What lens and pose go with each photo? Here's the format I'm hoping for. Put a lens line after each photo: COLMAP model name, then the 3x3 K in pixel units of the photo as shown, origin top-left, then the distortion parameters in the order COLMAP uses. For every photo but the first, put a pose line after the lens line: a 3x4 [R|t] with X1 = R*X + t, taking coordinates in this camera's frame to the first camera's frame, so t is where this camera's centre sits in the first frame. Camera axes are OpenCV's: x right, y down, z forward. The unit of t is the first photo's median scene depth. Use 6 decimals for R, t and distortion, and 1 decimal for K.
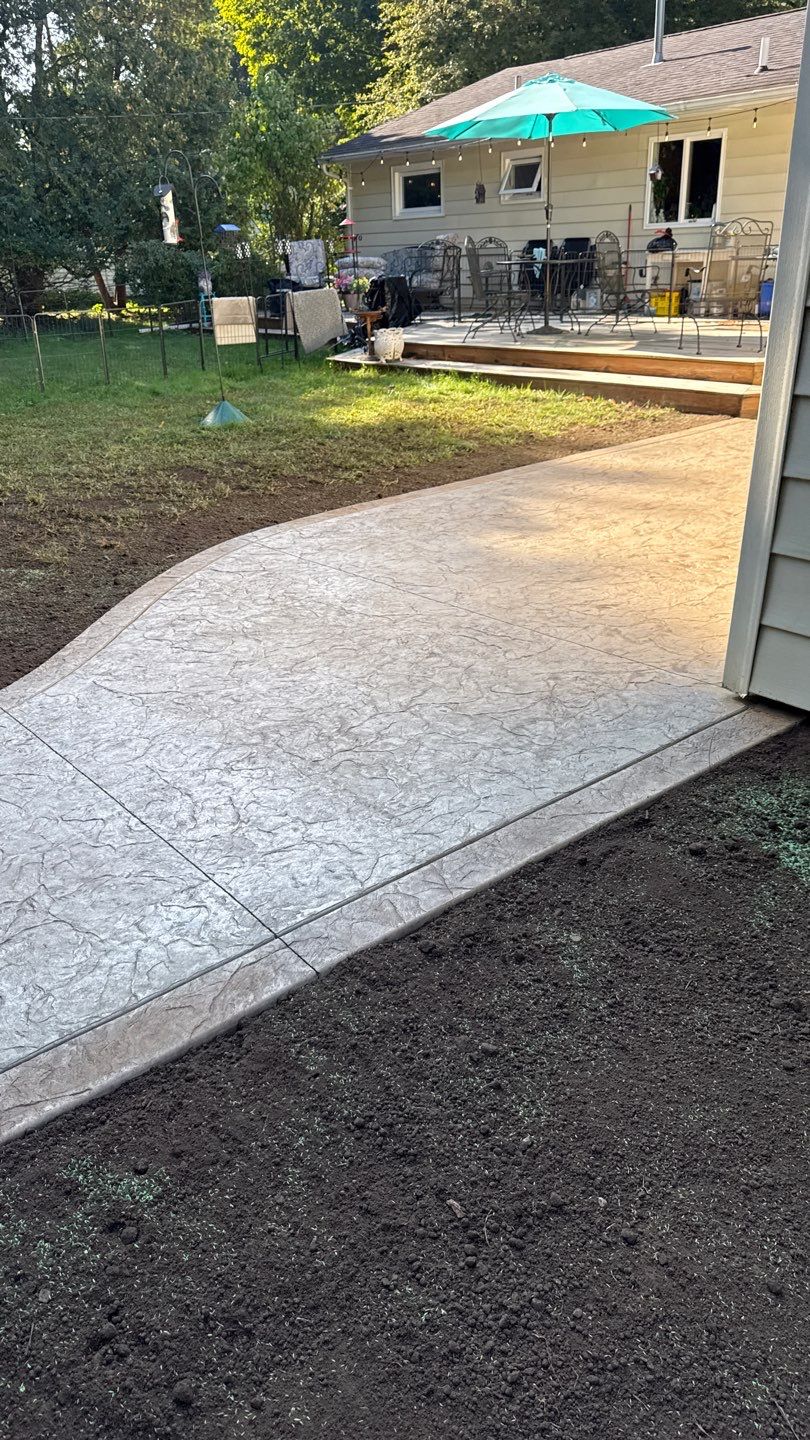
lens RADIAL K [[1026.6, 0, 398.9], [0, 1026.6, 702.2], [0, 0, 1]] dist [0.083660, -0.106743]
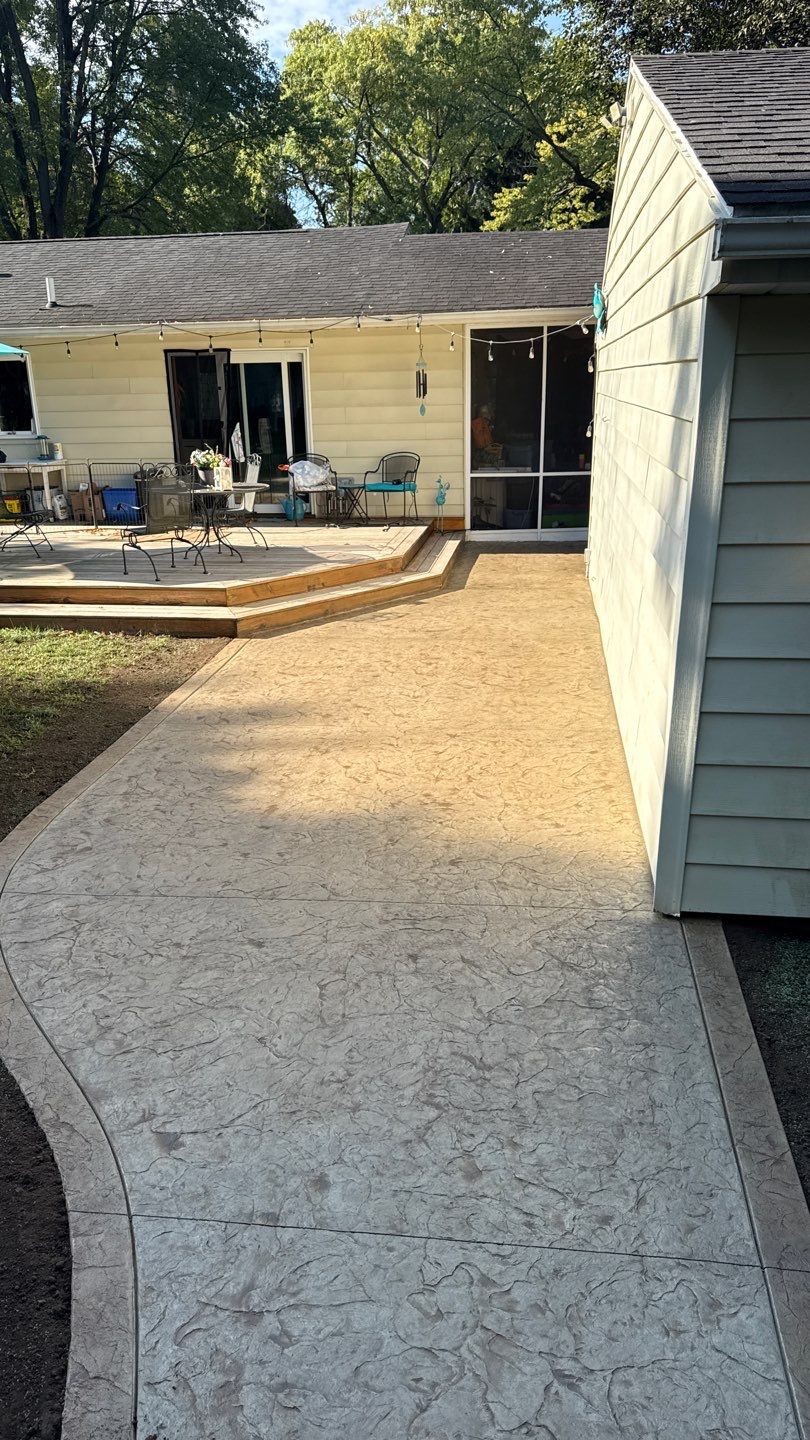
lens RADIAL K [[988.6, 0, 405.9], [0, 988.6, 740.0], [0, 0, 1]] dist [0.167315, -0.321773]
pose [[0.720036, -0.214175, 0.660059, -0.521893], [0.271845, 0.962213, 0.015671, -0.241590], [-0.638474, 0.168151, 0.751050, 0.141404]]
